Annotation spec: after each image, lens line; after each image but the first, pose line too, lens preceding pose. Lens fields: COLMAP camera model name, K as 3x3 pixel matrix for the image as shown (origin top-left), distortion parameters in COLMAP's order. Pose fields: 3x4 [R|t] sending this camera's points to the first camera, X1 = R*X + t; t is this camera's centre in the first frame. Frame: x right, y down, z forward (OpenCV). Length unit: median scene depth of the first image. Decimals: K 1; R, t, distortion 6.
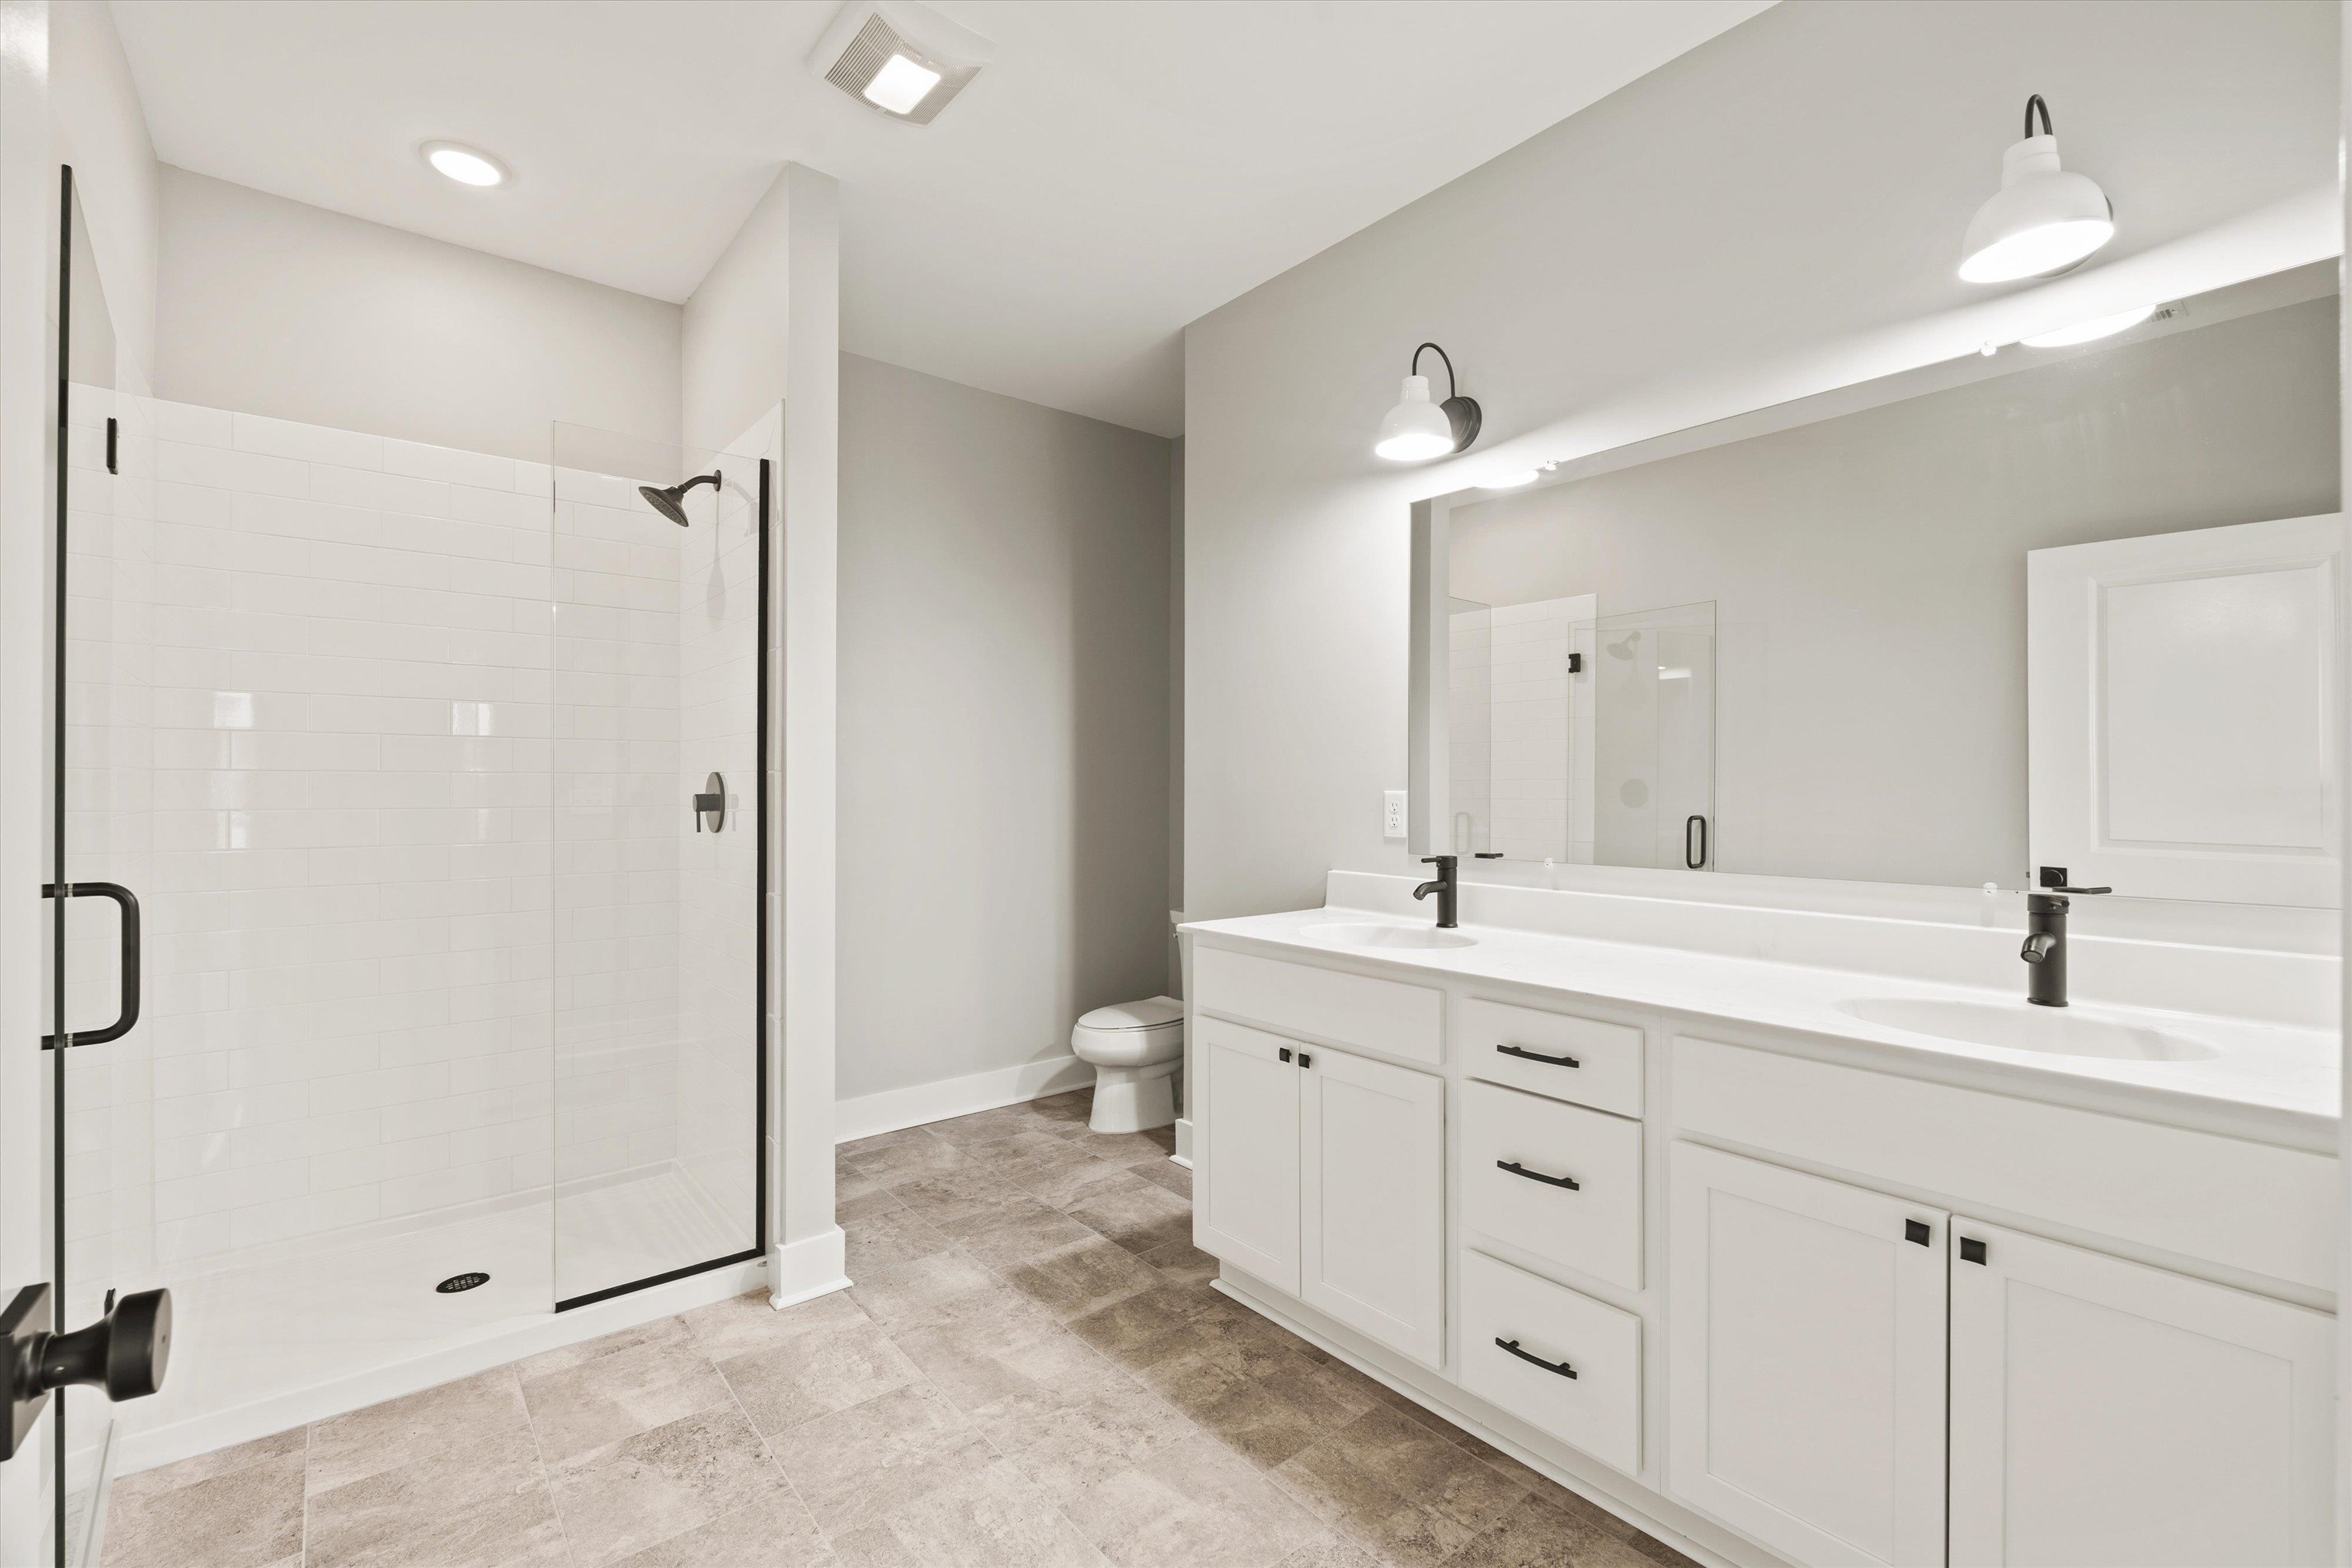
lens RADIAL K [[1055.4, 0, 1170.2], [0, 1055.4, 773.1], [0, 0, 1]] dist [0.006970, -0.000111]
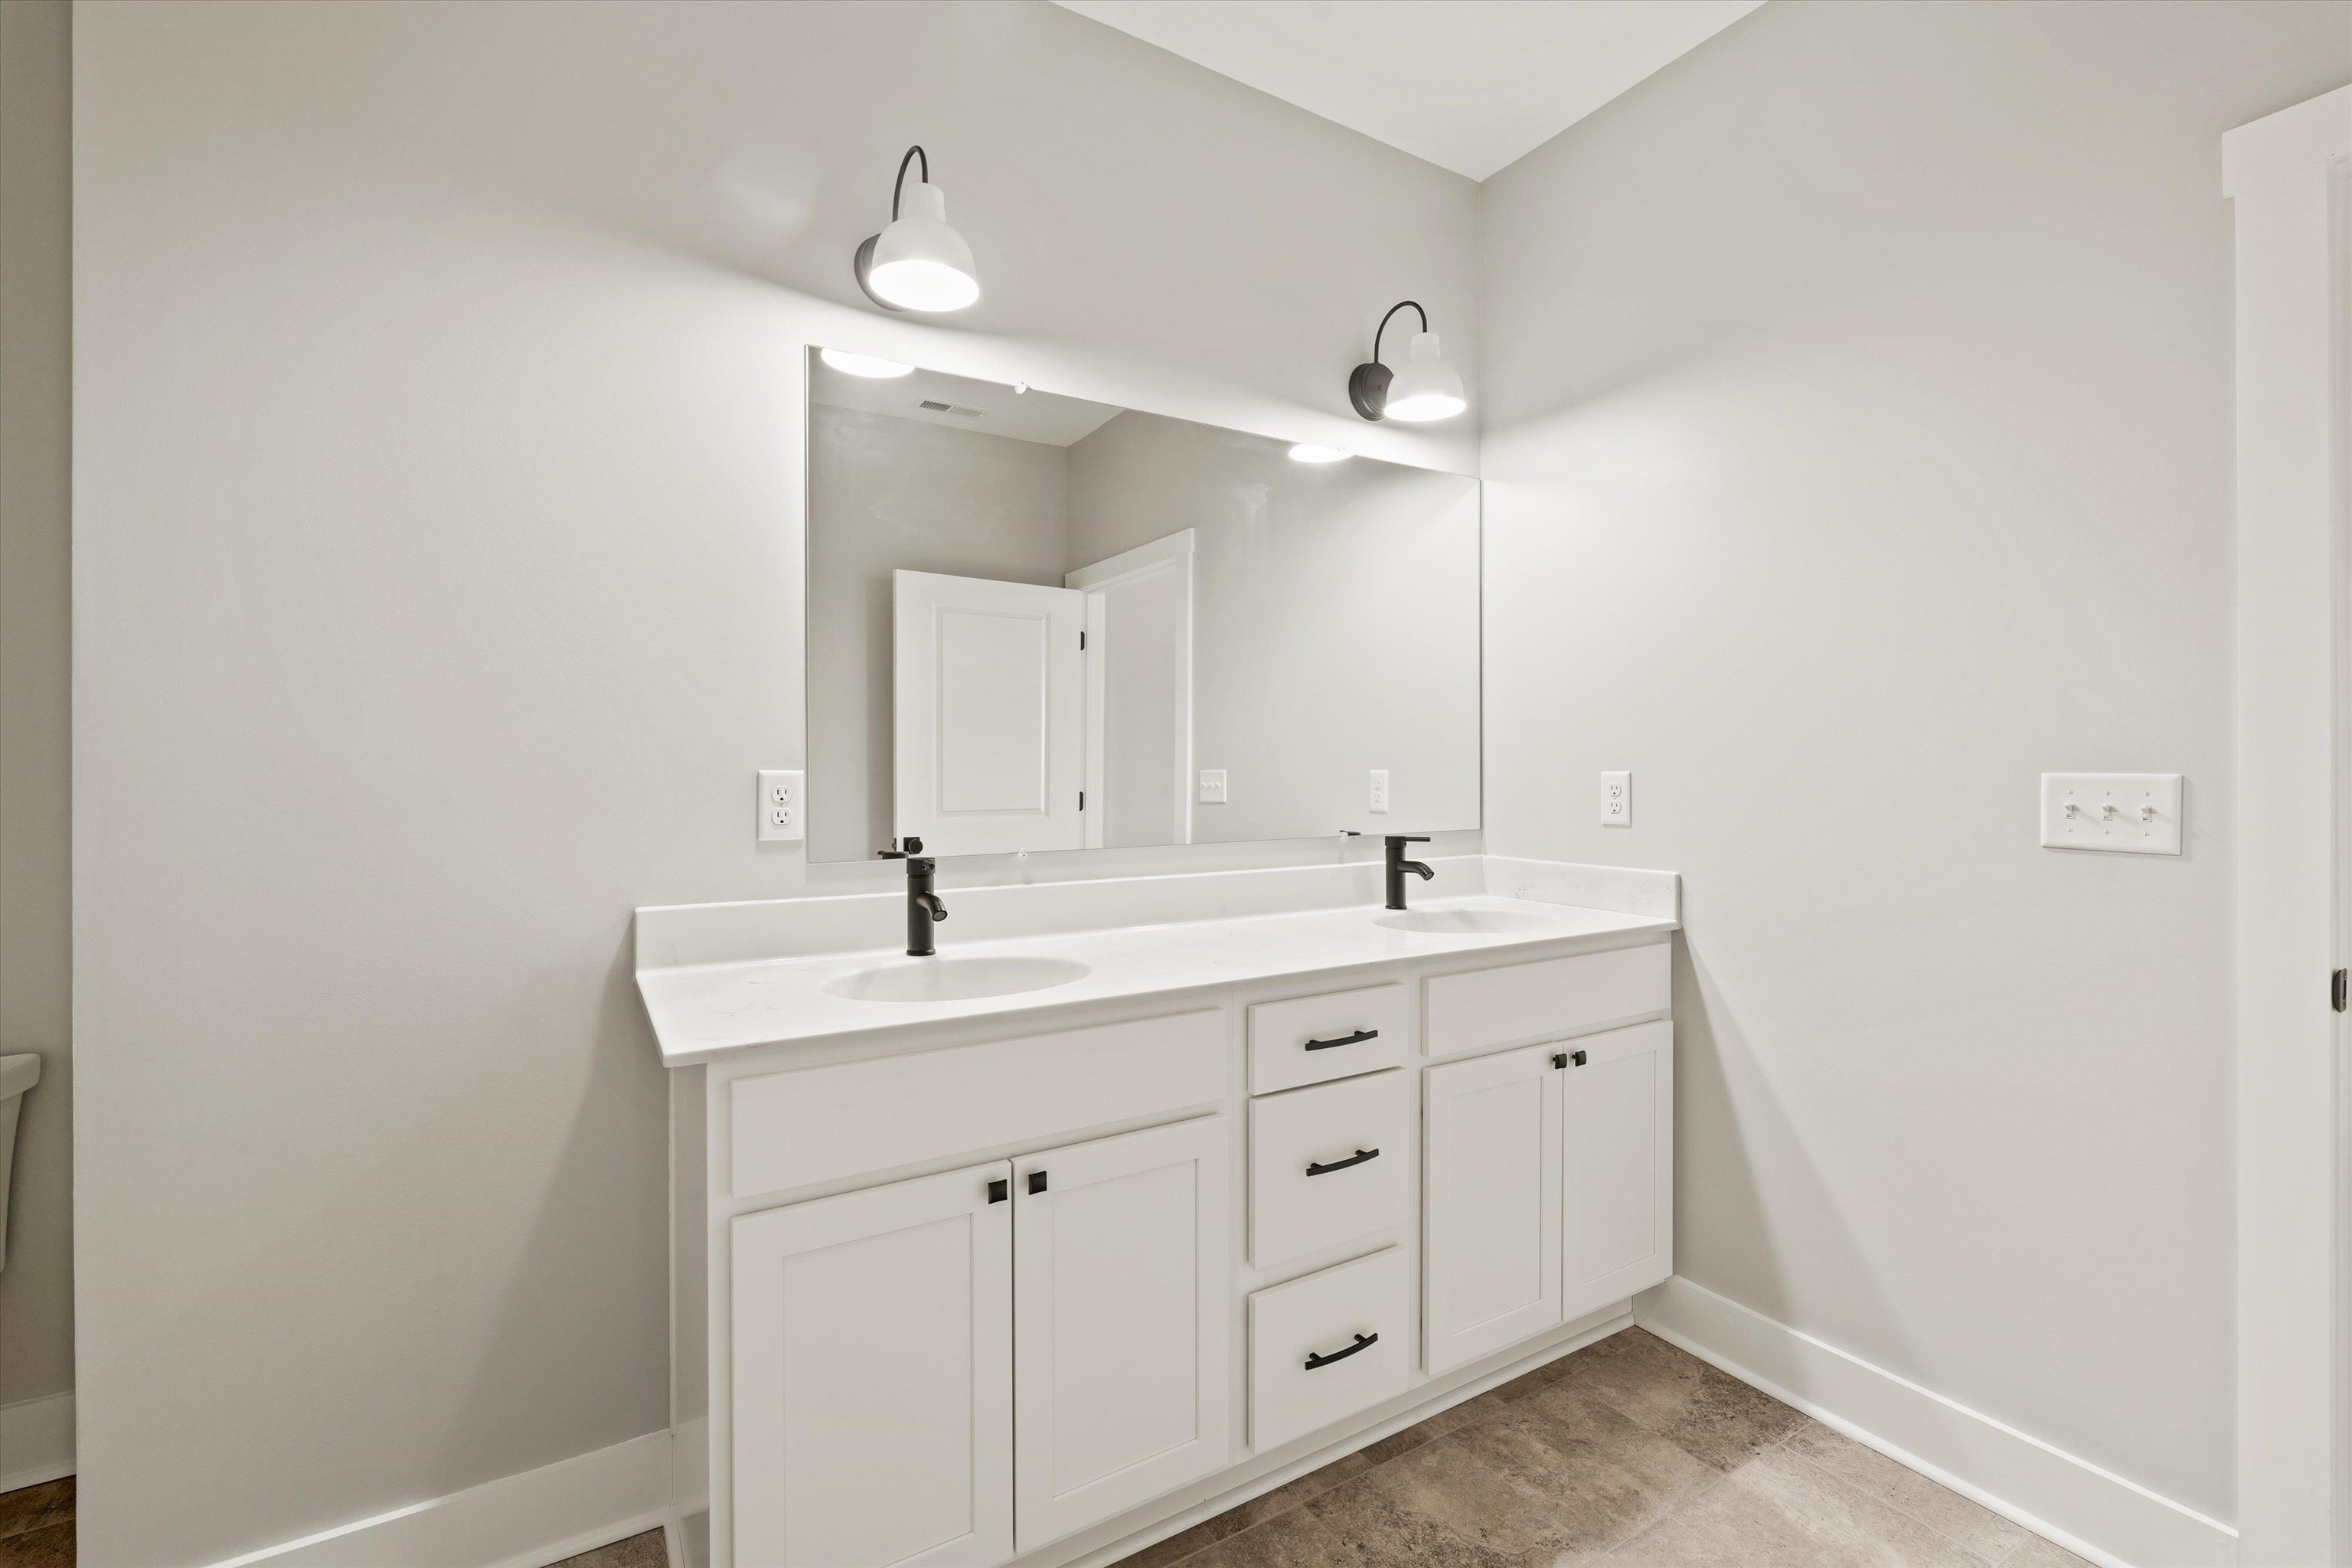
lens RADIAL K [[1055.4, 0, 1177.5], [0, 1055.4, 783.5], [0, 0, 1]] dist [0.006970, -0.000111]
pose [[0.121528, -0.012499, 0.992509, -0.577498], [-0.008701, 0.999869, 0.013657, 0.019966], [-0.992550, -0.010295, 0.121403, 0.956743]]
